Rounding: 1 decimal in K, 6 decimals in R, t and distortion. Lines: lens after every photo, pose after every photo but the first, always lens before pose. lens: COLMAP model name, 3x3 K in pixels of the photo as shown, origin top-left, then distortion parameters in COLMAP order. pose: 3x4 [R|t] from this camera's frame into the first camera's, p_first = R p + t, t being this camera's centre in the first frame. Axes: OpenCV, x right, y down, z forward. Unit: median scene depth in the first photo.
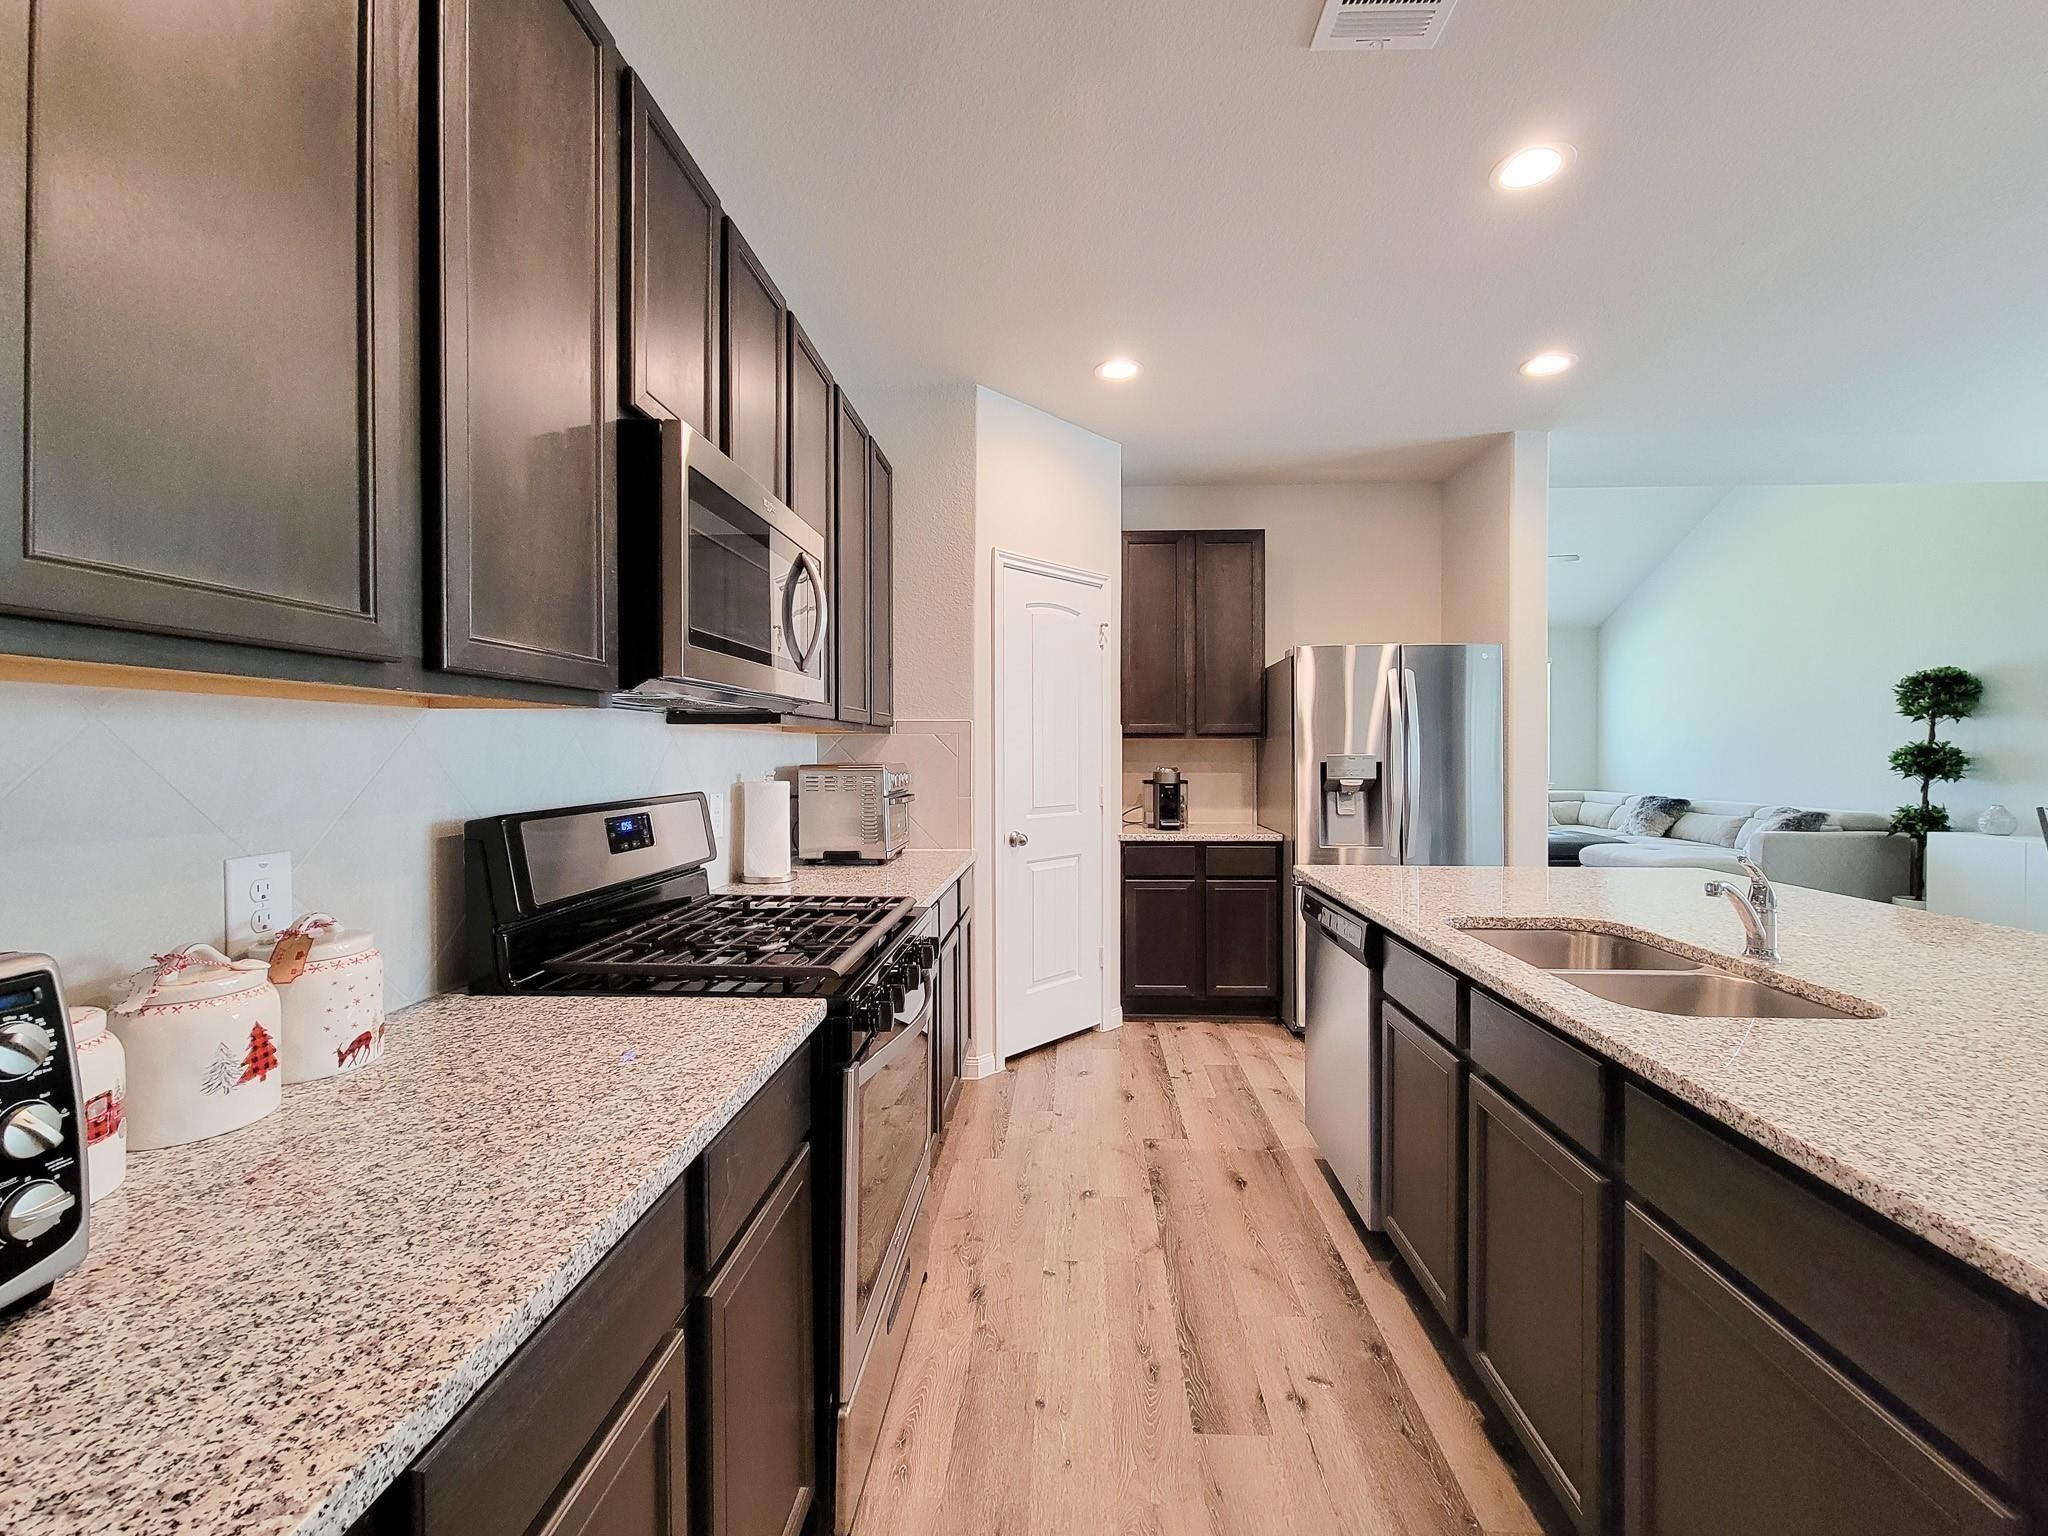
lens RADIAL K [[836.6, 0, 1040.0], [0, 836.6, 767.8], [0, 0, 1]] dist [-0.002062, -0.000391]
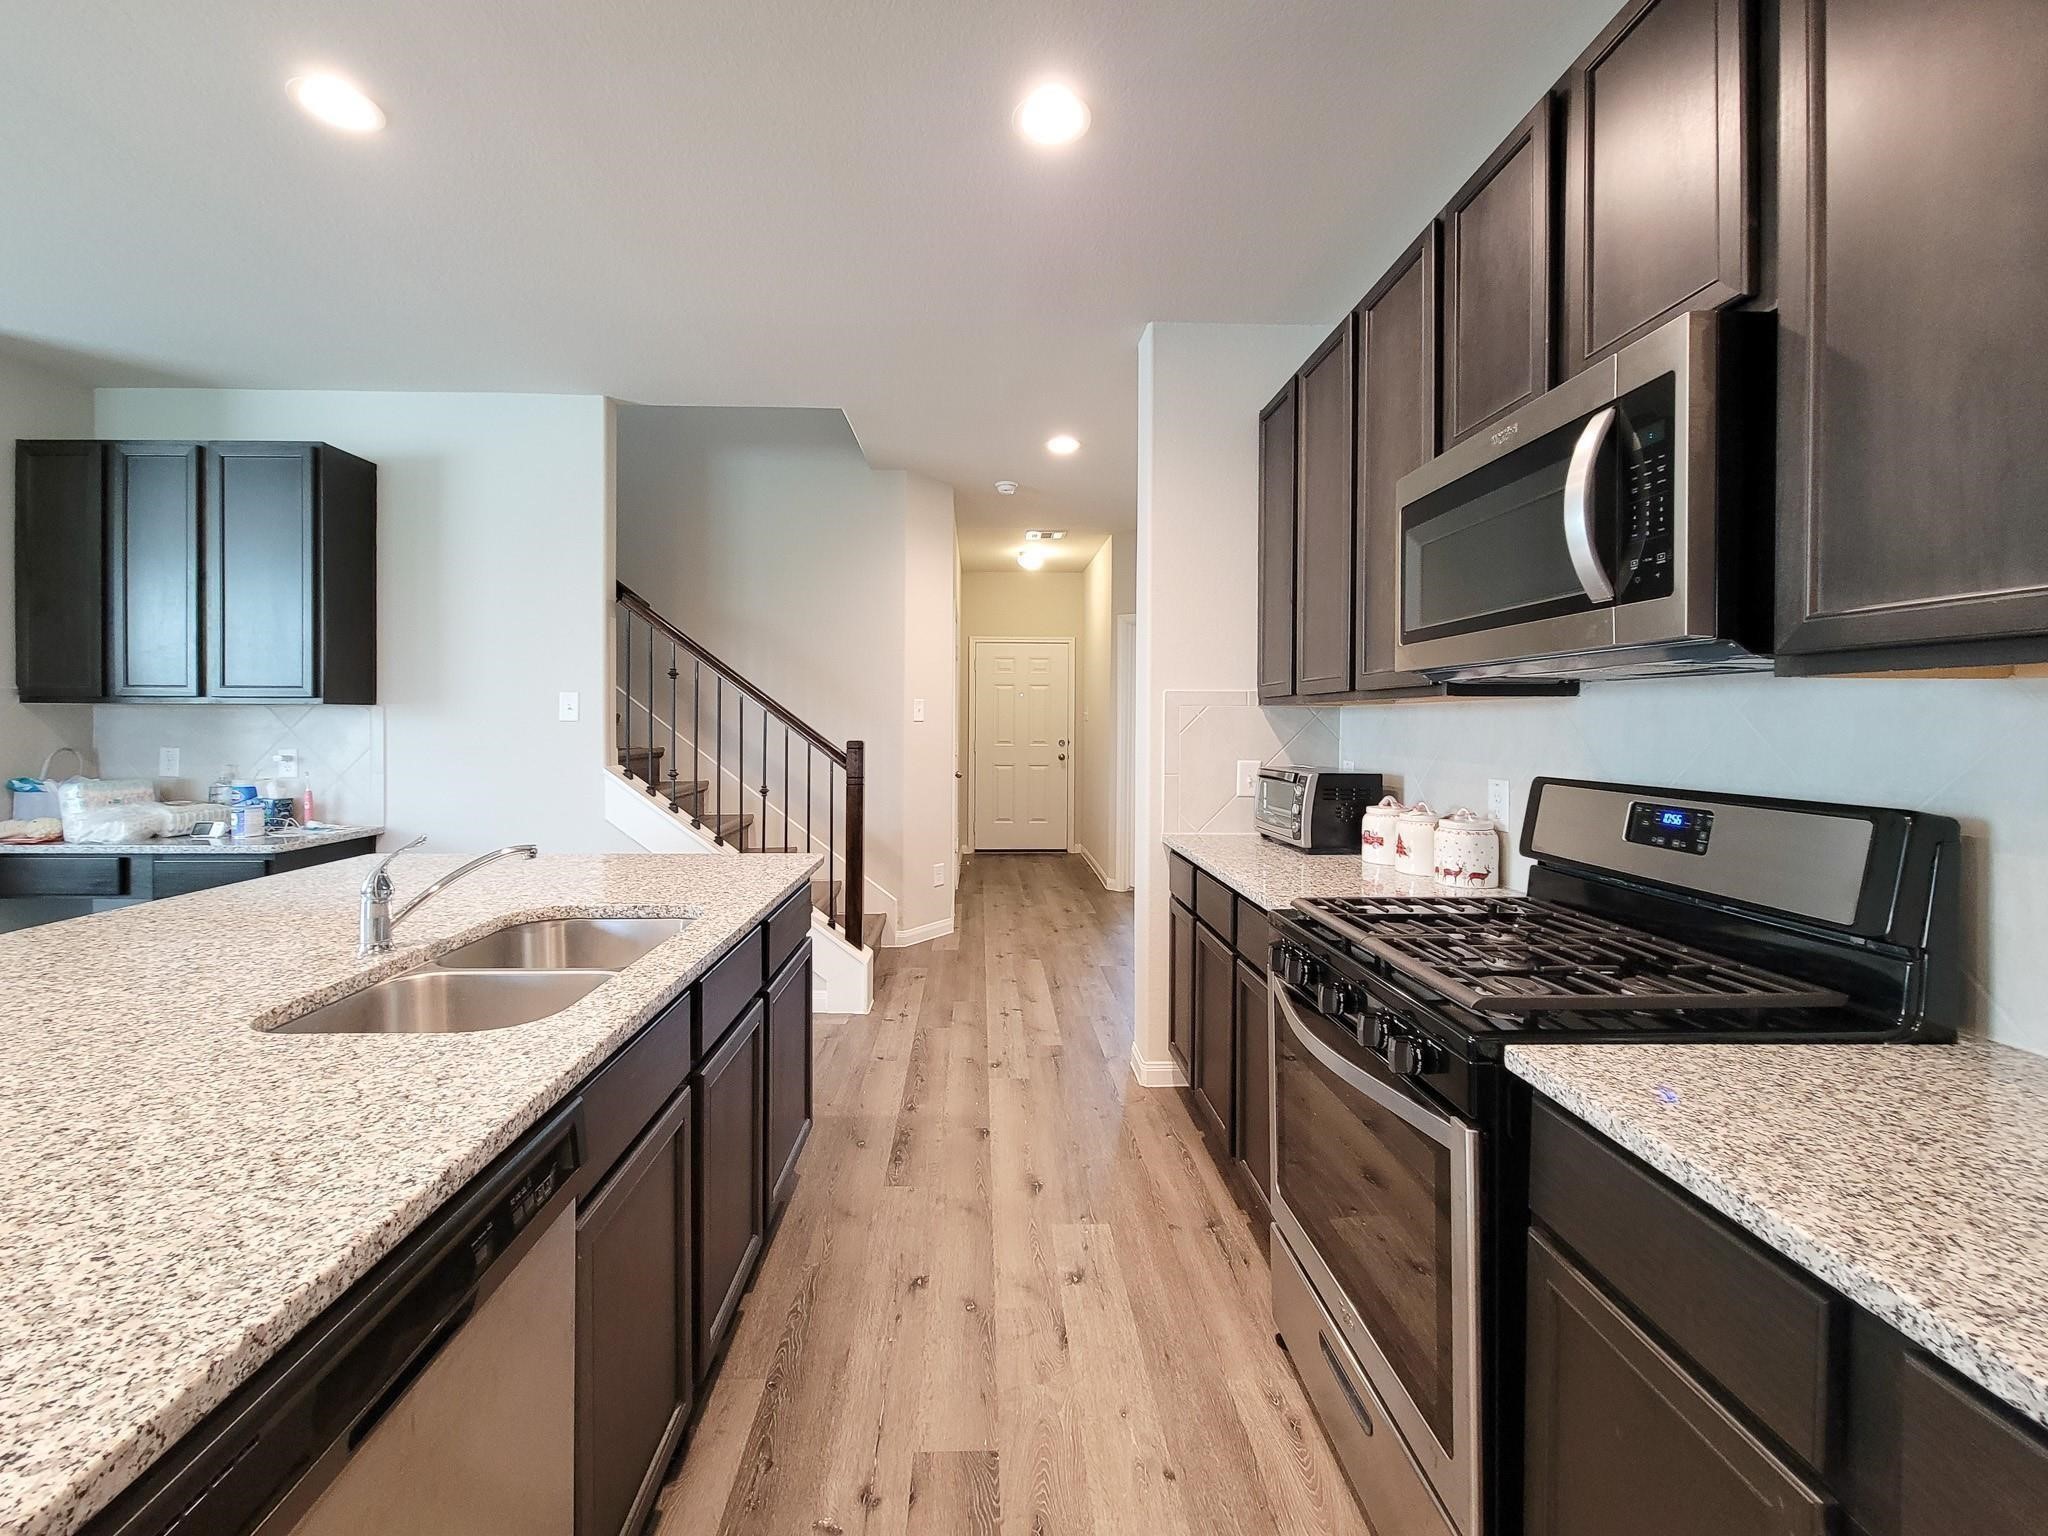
lens RADIAL K [[836.6, 0, 1040.0], [0, 836.6, 767.8], [0, 0, 1]] dist [-0.002062, -0.000391]
pose [[-0.993837, 0.005002, -0.110740, 0.119336], [-0.005486, 0.995538, 0.094205, -0.029961], [0.110717, 0.094232, -0.989375, 0.935926]]
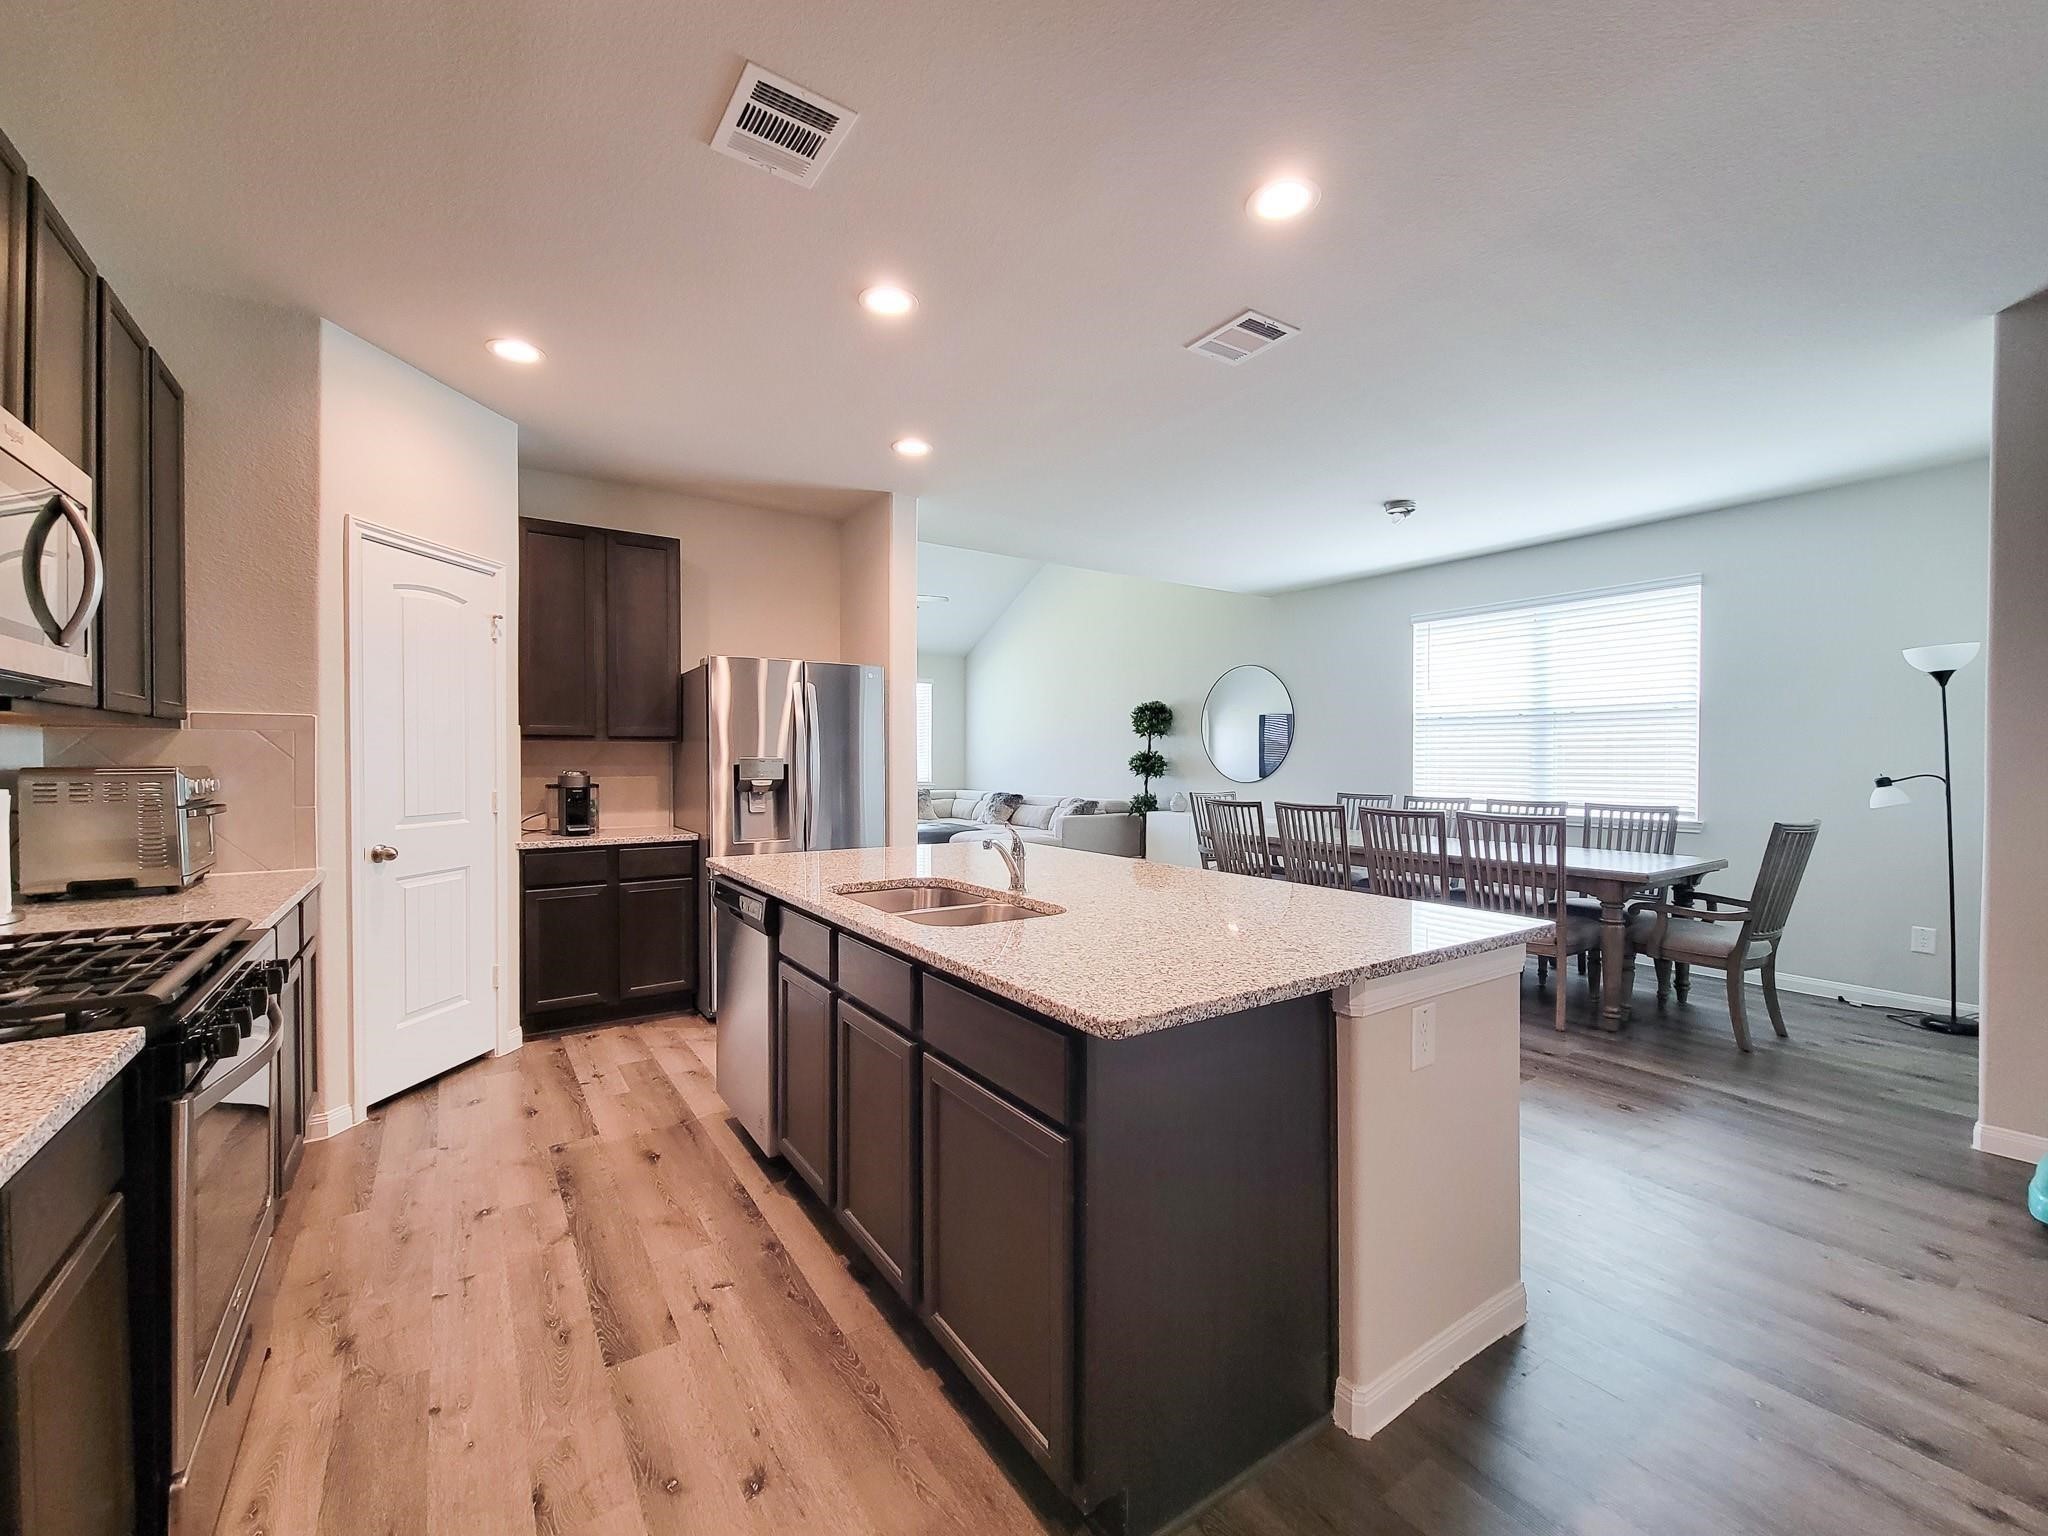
lens RADIAL K [[841.7, 0, 1012.4], [0, 841.7, 764.9], [0, 0, 1]] dist [0.012072, -0.005861]
pose [[0.807624, -0.001814, 0.589695, -0.019866], [0.008882, 0.999919, -0.009089, 0.008391], [-0.589631, 0.012578, 0.807575, -0.114171]]
